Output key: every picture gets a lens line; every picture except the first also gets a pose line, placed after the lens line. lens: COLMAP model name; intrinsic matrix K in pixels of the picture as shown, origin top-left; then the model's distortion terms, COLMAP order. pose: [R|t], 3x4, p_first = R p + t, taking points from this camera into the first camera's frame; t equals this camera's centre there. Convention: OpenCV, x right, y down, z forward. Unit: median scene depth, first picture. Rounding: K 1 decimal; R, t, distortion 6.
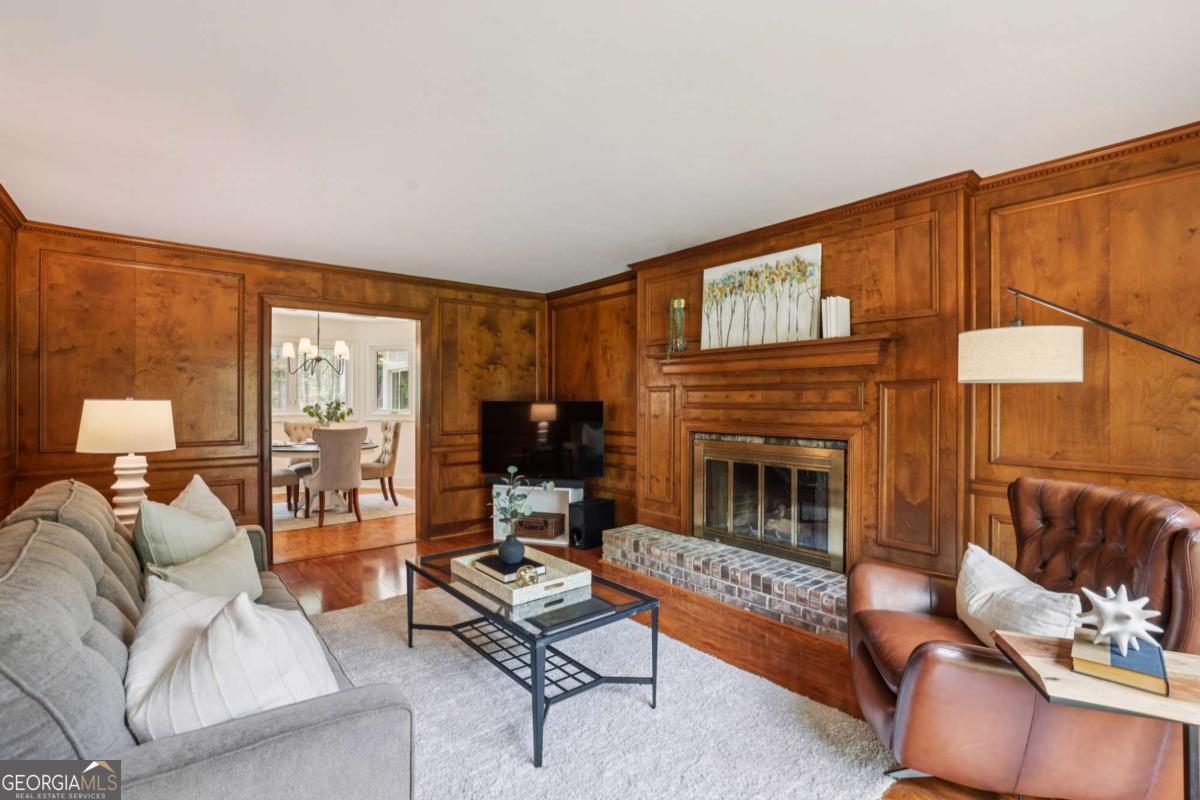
lens RADIAL K [[563.4, 0, 602.0], [0, 563.4, 400.9], [0, 0, 1]] dist [-0.000586, -0.000025]
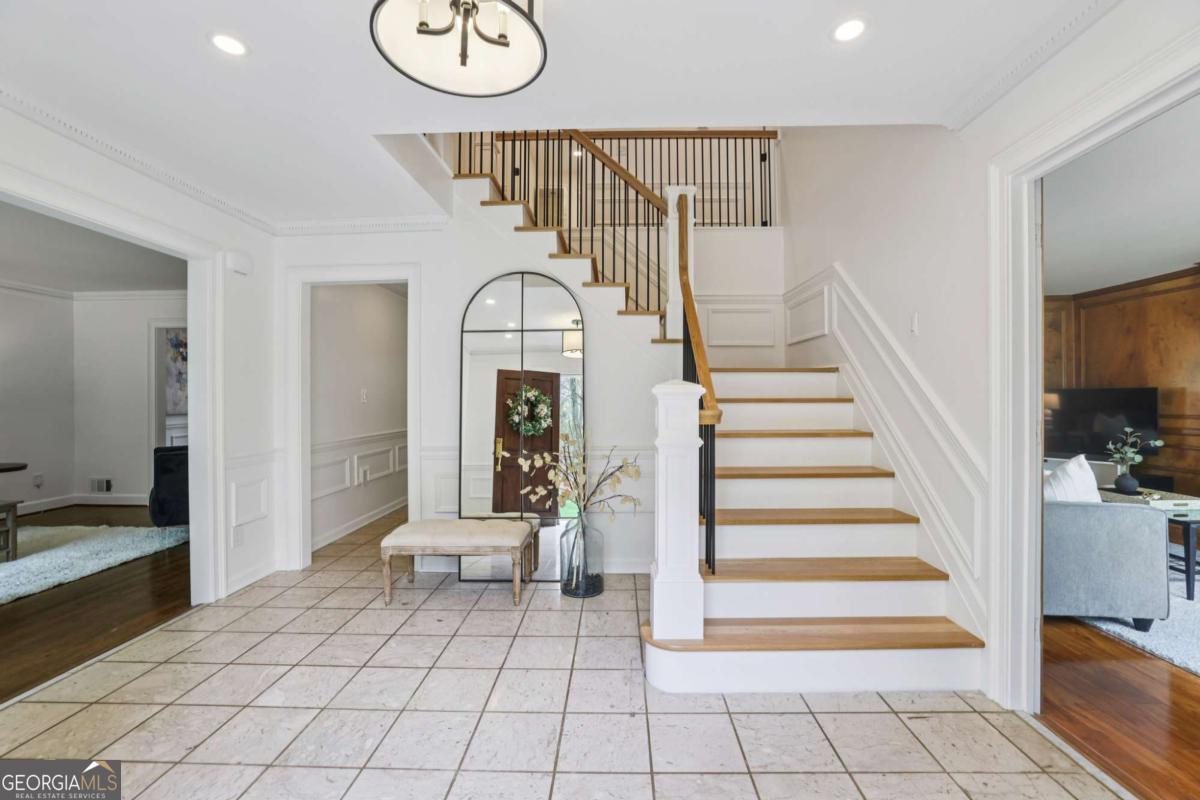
lens RADIAL K [[519.3, 0, 601.2], [0, 519.3, 399.2], [0, 0, 1]] dist [0.001133, 0.000208]
pose [[0.759328, 0.000107, -0.650708, -0.155383], [0.005307, 0.999966, 0.006357, 0.010598], [0.650687, -0.008280, 0.759301, -0.471313]]
